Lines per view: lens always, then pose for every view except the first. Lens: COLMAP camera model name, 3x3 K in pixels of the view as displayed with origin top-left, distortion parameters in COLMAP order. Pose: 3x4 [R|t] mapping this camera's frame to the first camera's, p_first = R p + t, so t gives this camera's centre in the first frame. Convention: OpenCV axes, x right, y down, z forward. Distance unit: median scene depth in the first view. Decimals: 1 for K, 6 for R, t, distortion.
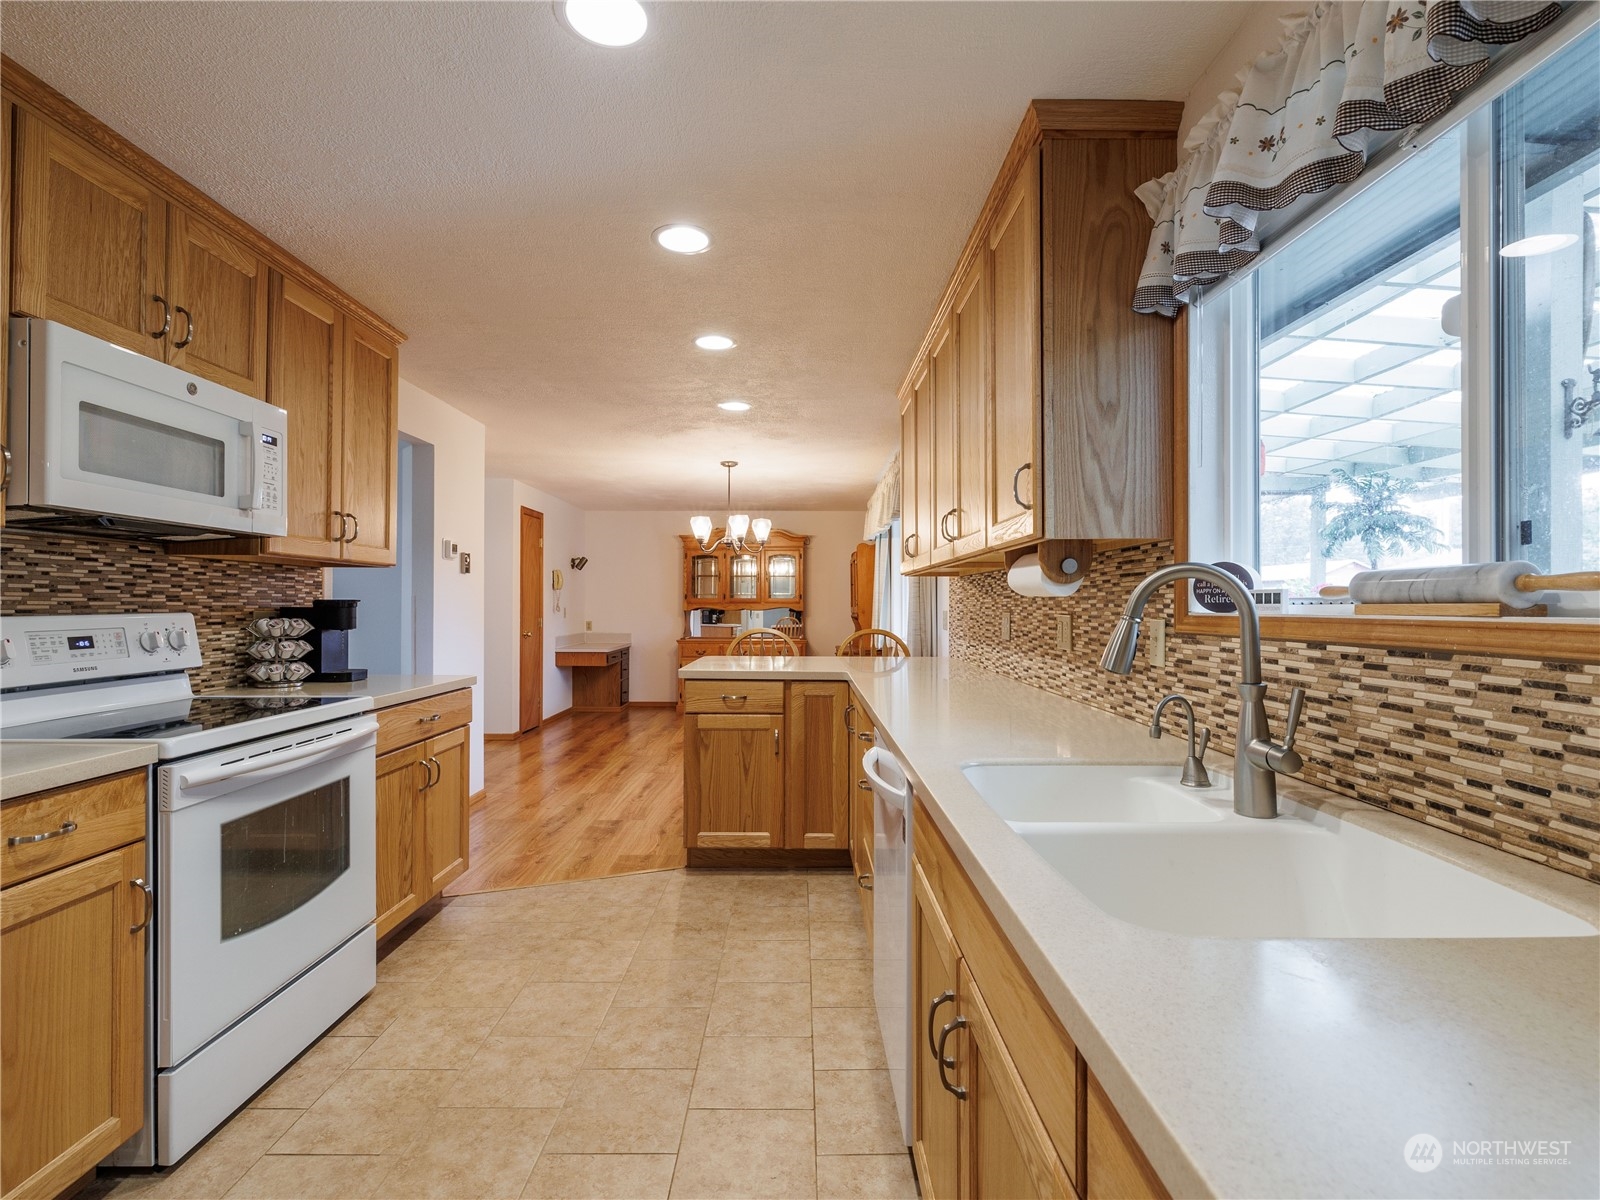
lens RADIAL K [[763.0, 0, 800.0], [0, 763.0, 600.0], [0, 0, 1]] dist [0.000266, -0.000454]
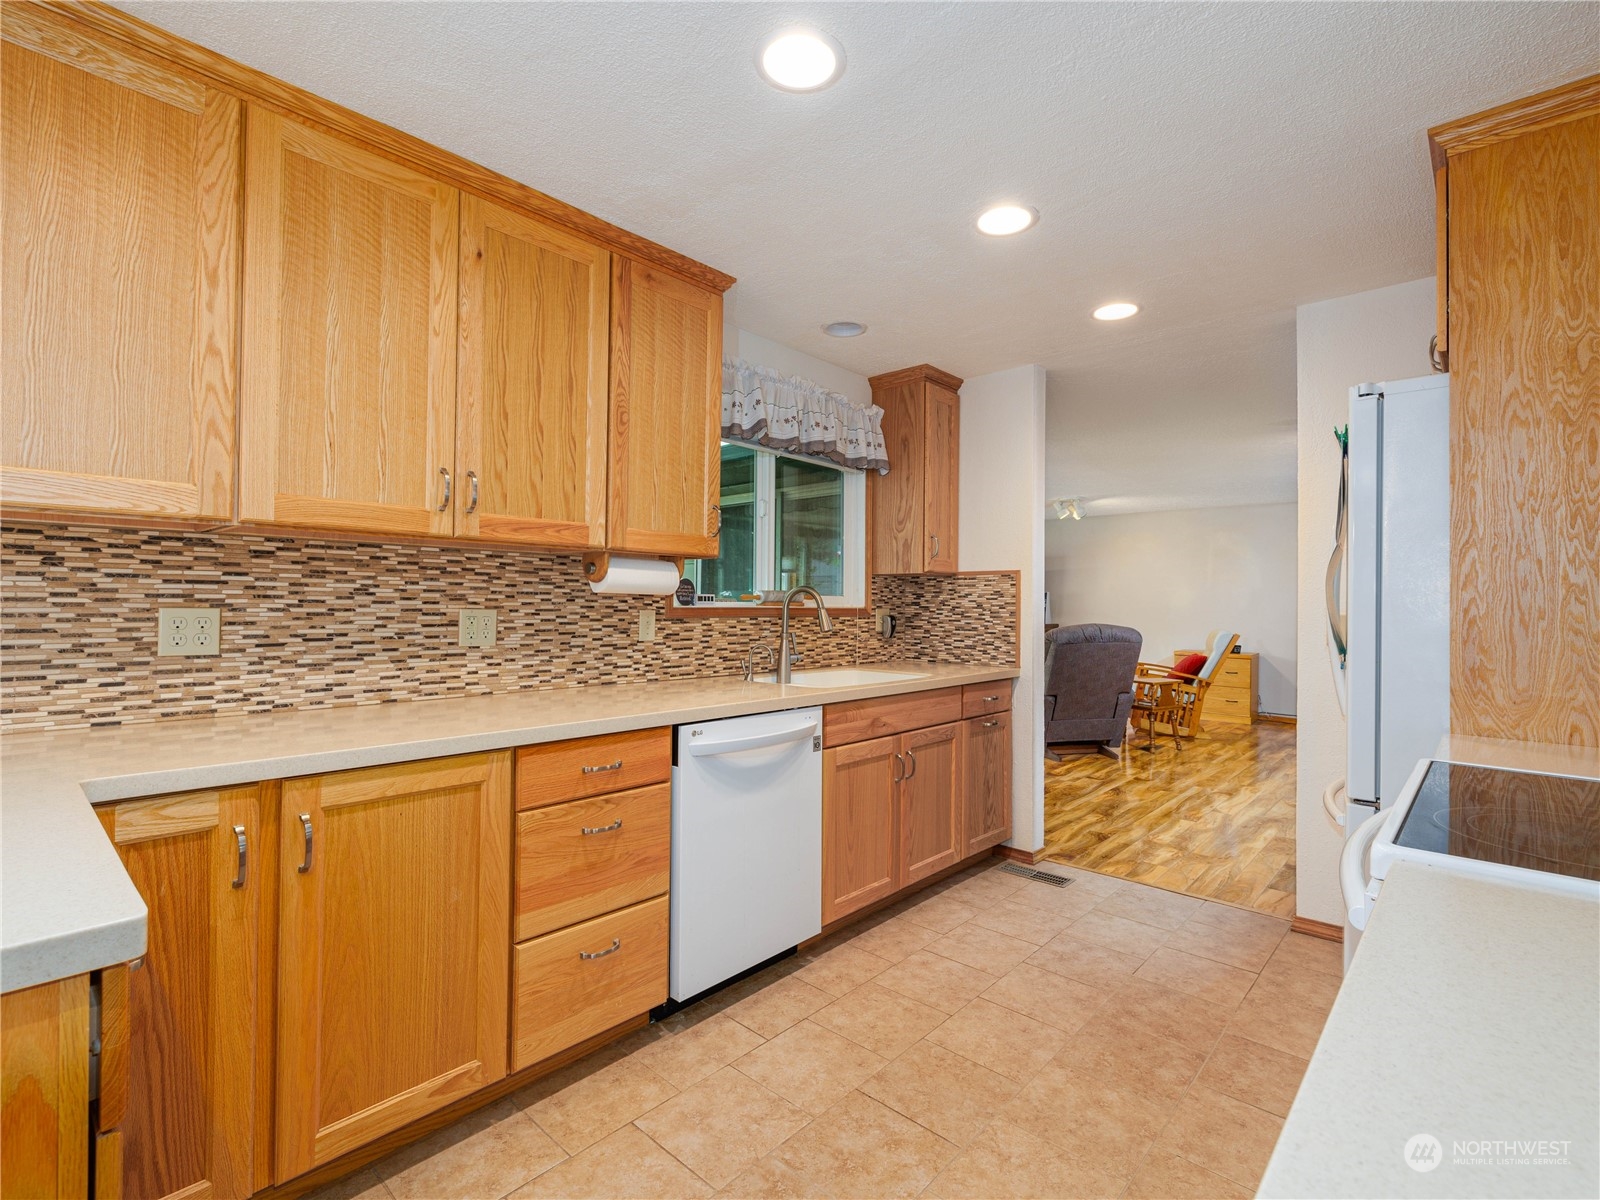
lens RADIAL K [[763.0, 0, 800.0], [0, 763.0, 600.0], [0, 0, 1]] dist [0.000266, -0.000454]
pose [[-0.742710, -0.005726, 0.669589, -0.823314], [-0.016080, 0.999828, -0.009286, 0.014371], [-0.669420, -0.017664, -0.742674, 2.019043]]
